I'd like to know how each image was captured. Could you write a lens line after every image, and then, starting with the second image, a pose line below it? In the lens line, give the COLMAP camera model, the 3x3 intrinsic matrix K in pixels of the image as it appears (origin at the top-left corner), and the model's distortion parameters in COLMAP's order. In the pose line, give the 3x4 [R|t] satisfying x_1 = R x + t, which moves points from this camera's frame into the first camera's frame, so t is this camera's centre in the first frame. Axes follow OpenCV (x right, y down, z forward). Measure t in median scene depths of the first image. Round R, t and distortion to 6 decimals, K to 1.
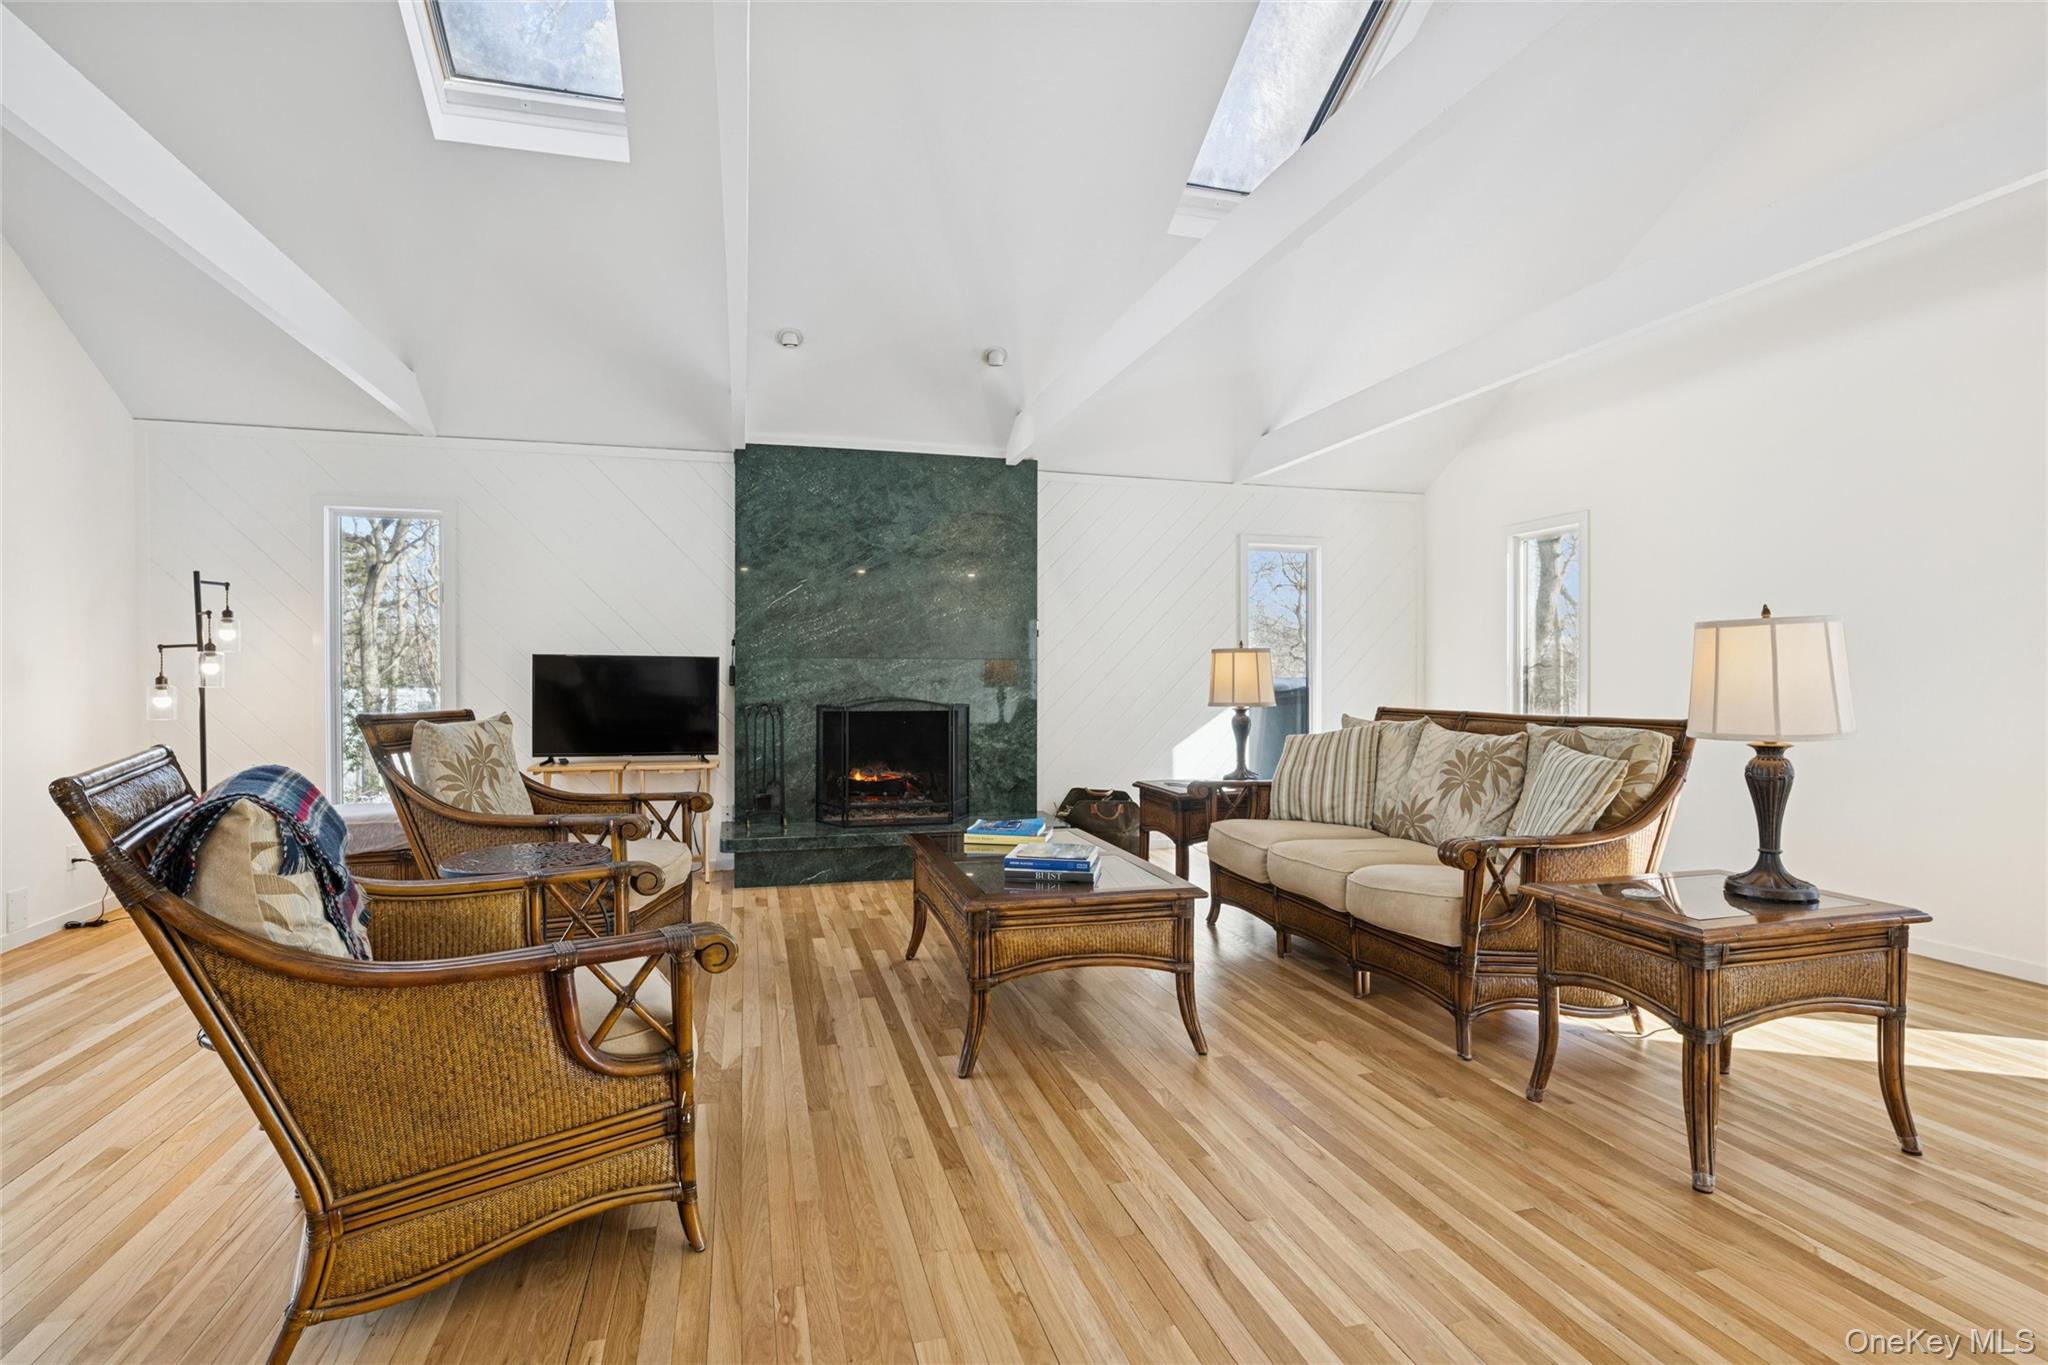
lens RADIAL K [[991.9, 0, 1024.8], [0, 991.9, 686.1], [0, 0, 1]] dist [-0.003164, 0.000197]
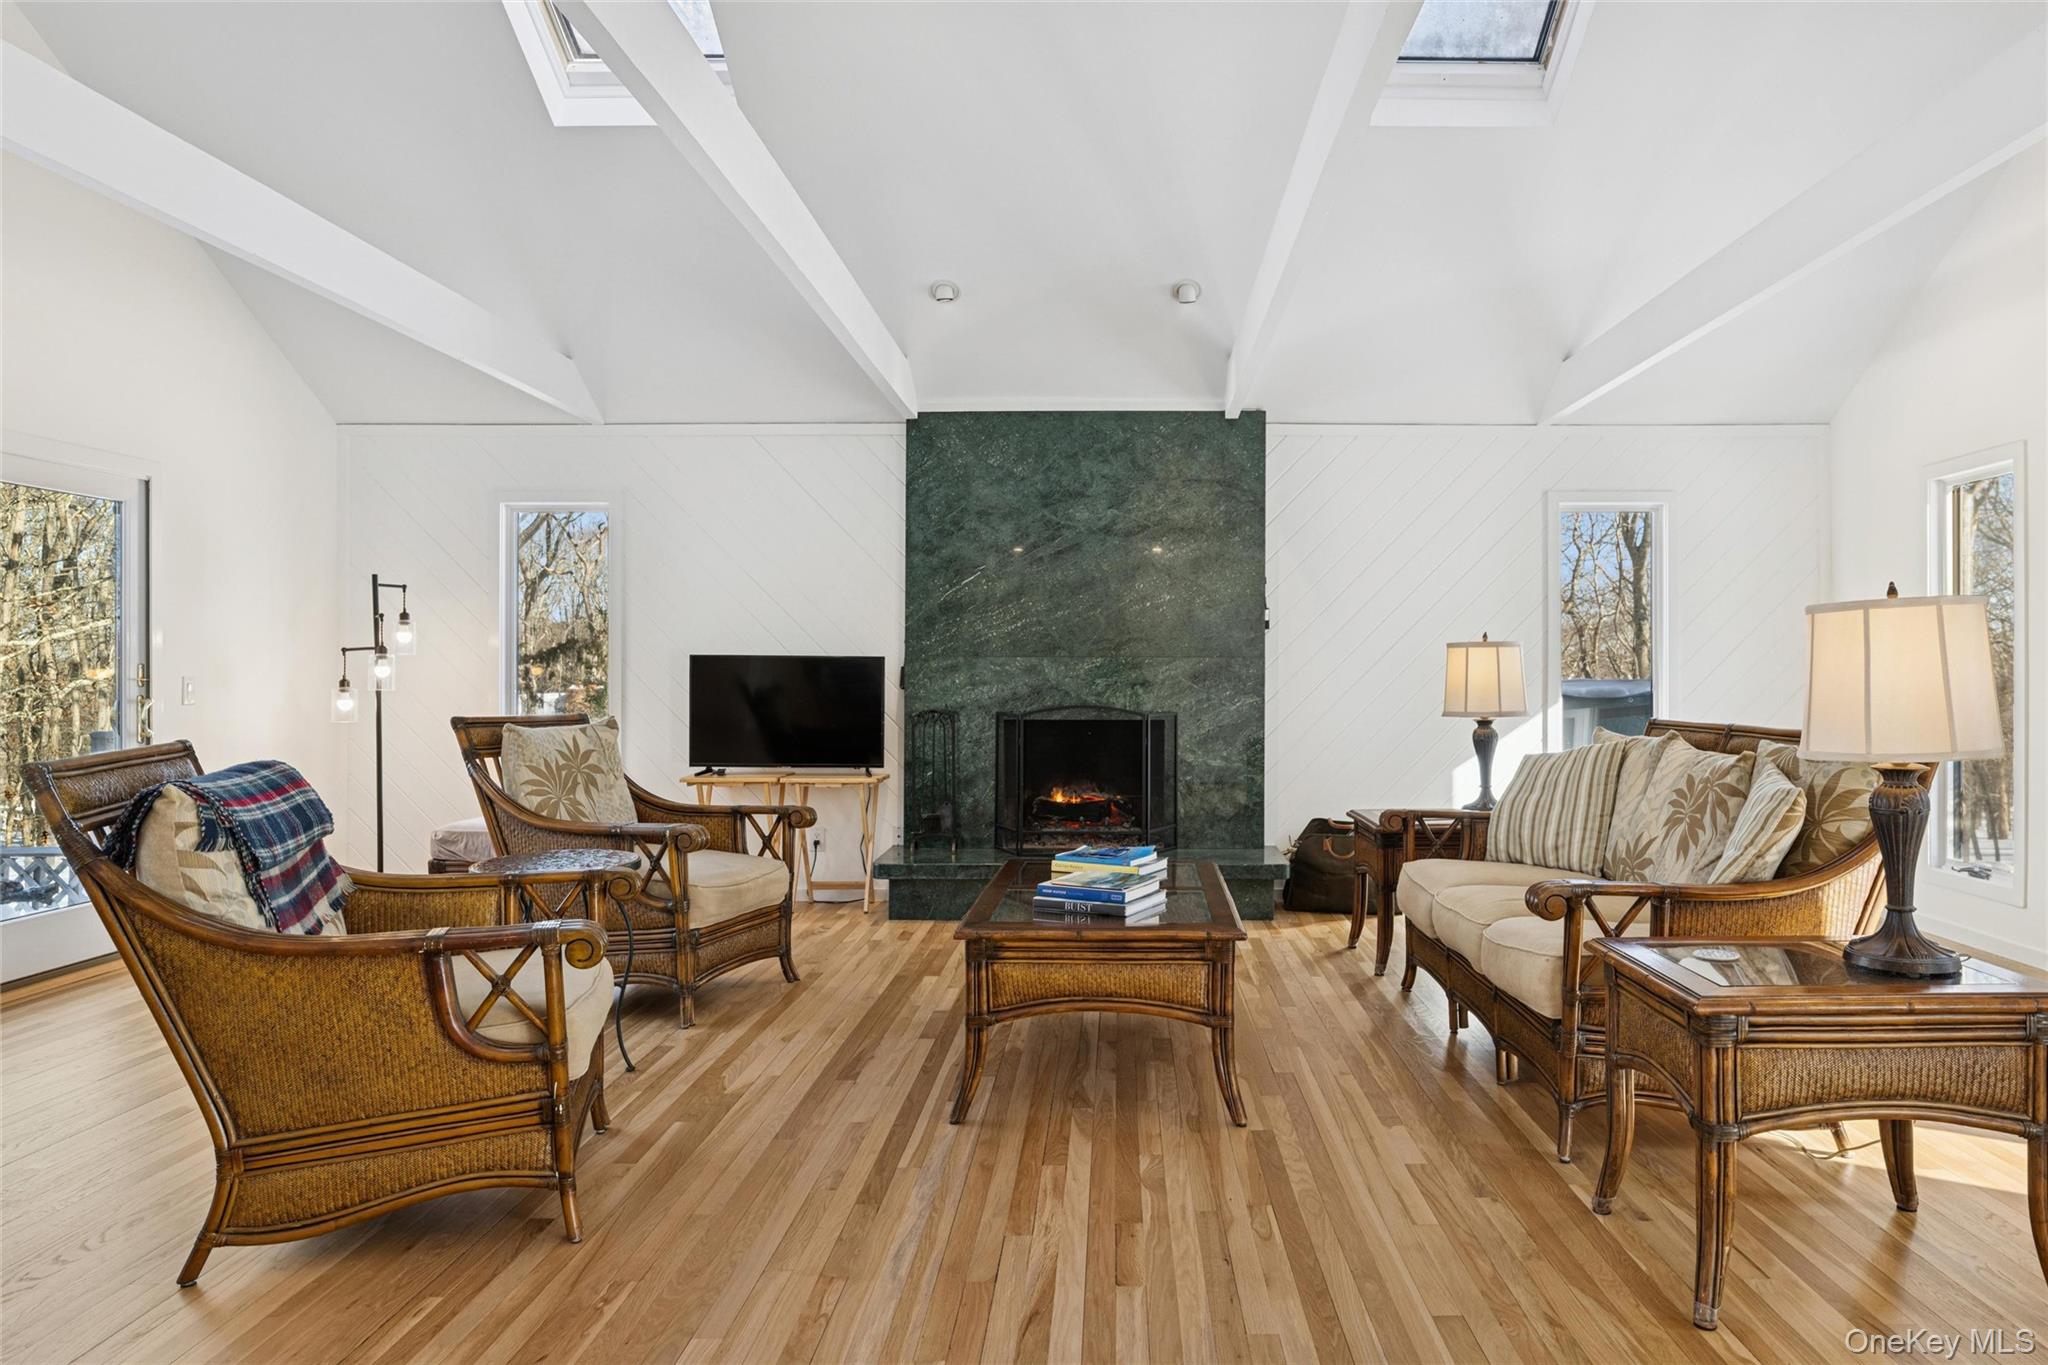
lens RADIAL K [[1295.1, 0, 1128.5], [0, 1295.1, 675.6], [0, 0, 1]] dist [-0.002711, -0.001185]
pose [[0.964354, -0.001658, -0.264610, 0.237248], [-0.001457, 0.999932, -0.011575, 0.000630], [0.264611, 0.011548, 0.964286, -0.057725]]
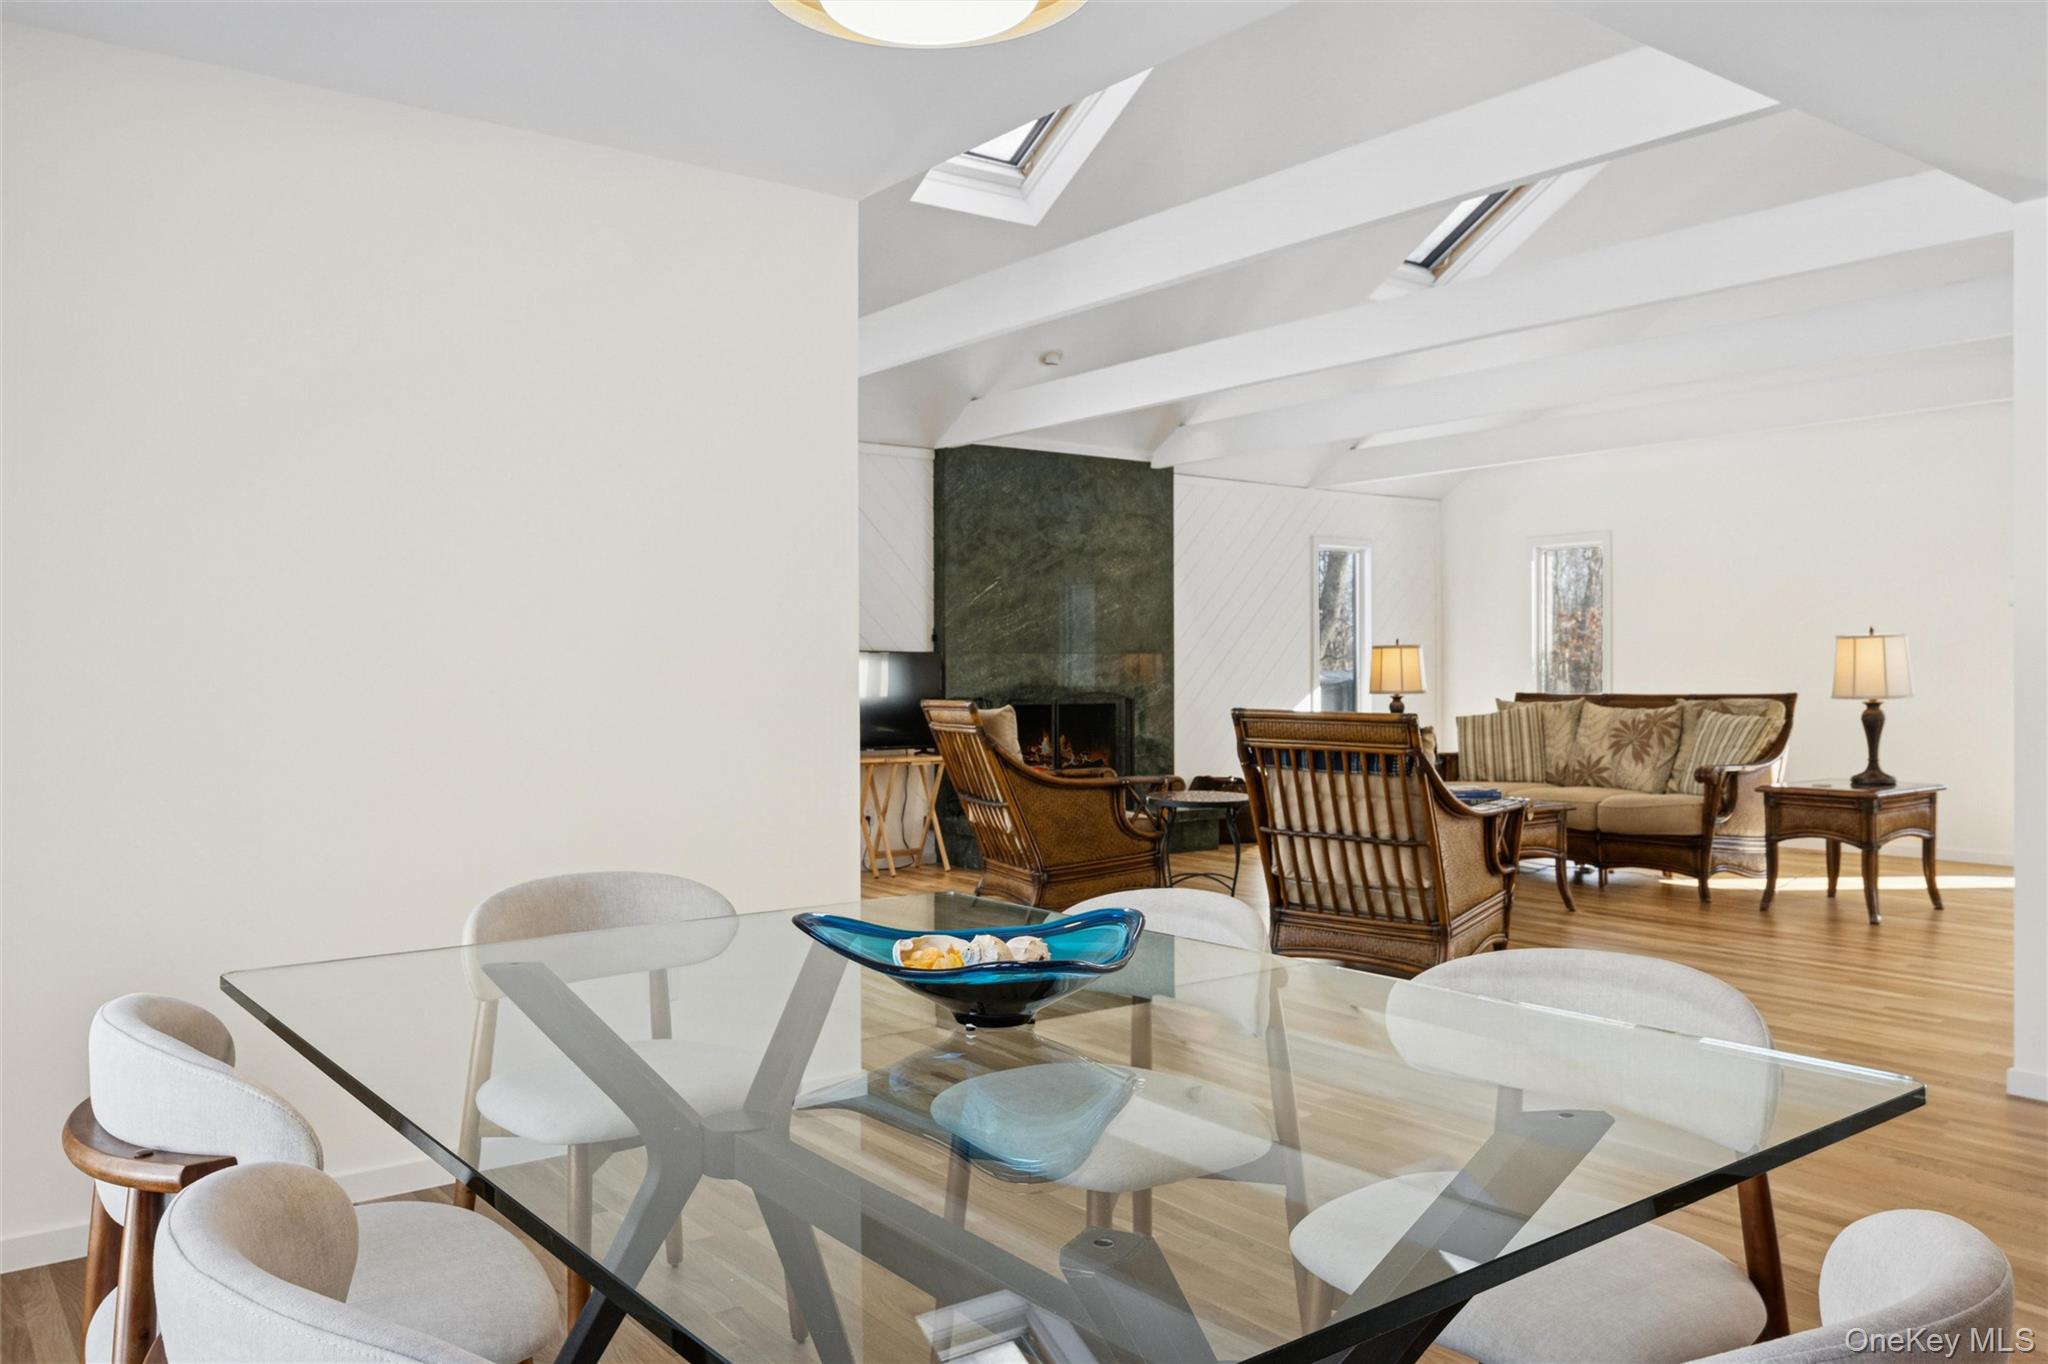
lens RADIAL K [[1518.3, 0, 1024.0], [0, 1518.3, 682.0], [0, 0, 1]] dist [0.004933, -0.002596]
pose [[0.931444, -0.008024, 0.363795, -0.930390], [0.009638, 0.999950, -0.002623, 0.007172], [-0.363756, 0.005950, 0.931475, -0.566819]]
